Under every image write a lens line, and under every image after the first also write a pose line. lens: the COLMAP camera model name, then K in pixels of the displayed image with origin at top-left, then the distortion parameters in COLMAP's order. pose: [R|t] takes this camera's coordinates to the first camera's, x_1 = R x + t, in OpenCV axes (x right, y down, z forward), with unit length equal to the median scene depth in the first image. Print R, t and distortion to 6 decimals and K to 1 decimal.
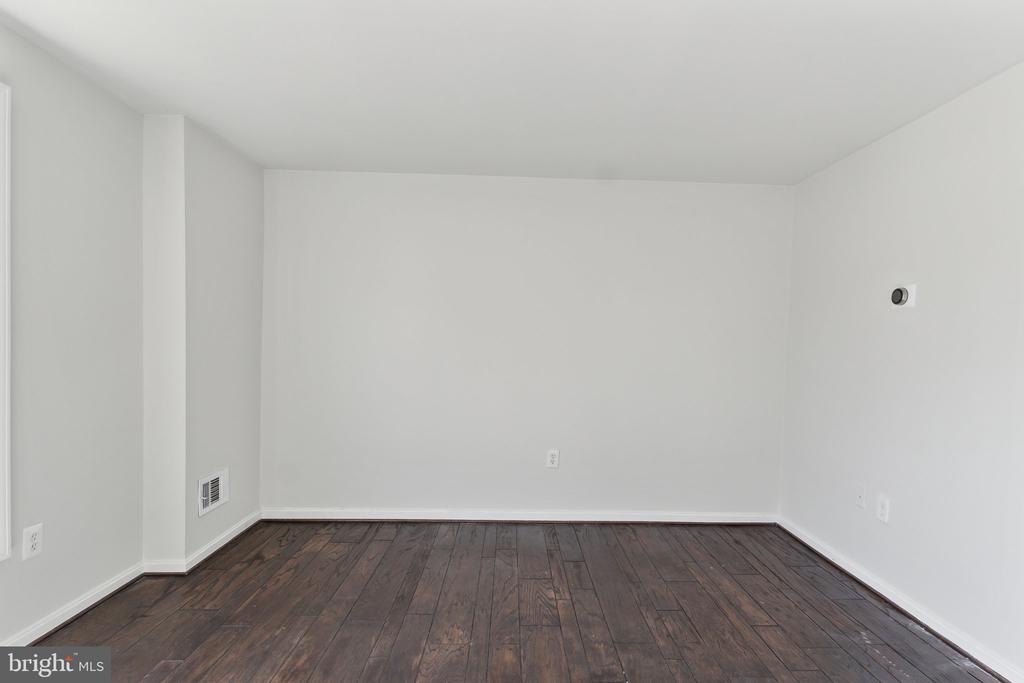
lens RADIAL K [[508.7, 0, 519.2], [0, 508.7, 340.6], [0, 0, 1]] dist [-0.000936, -0.000322]
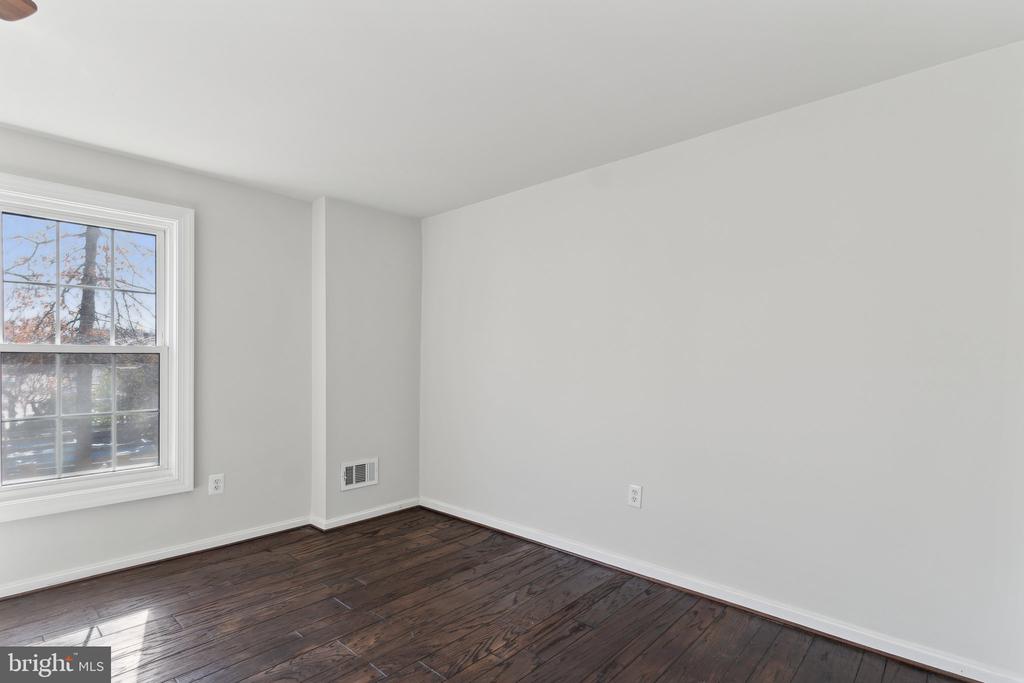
lens RADIAL K [[496.0, 0, 512.8], [0, 496.0, 359.9], [0, 0, 1]] dist [0.009970, 0.000386]
pose [[0.732338, -0.017585, -0.680715, 0.567214], [0.015851, 0.999836, -0.008776, 0.025118], [0.680757, -0.004363, 0.732496, 0.355100]]
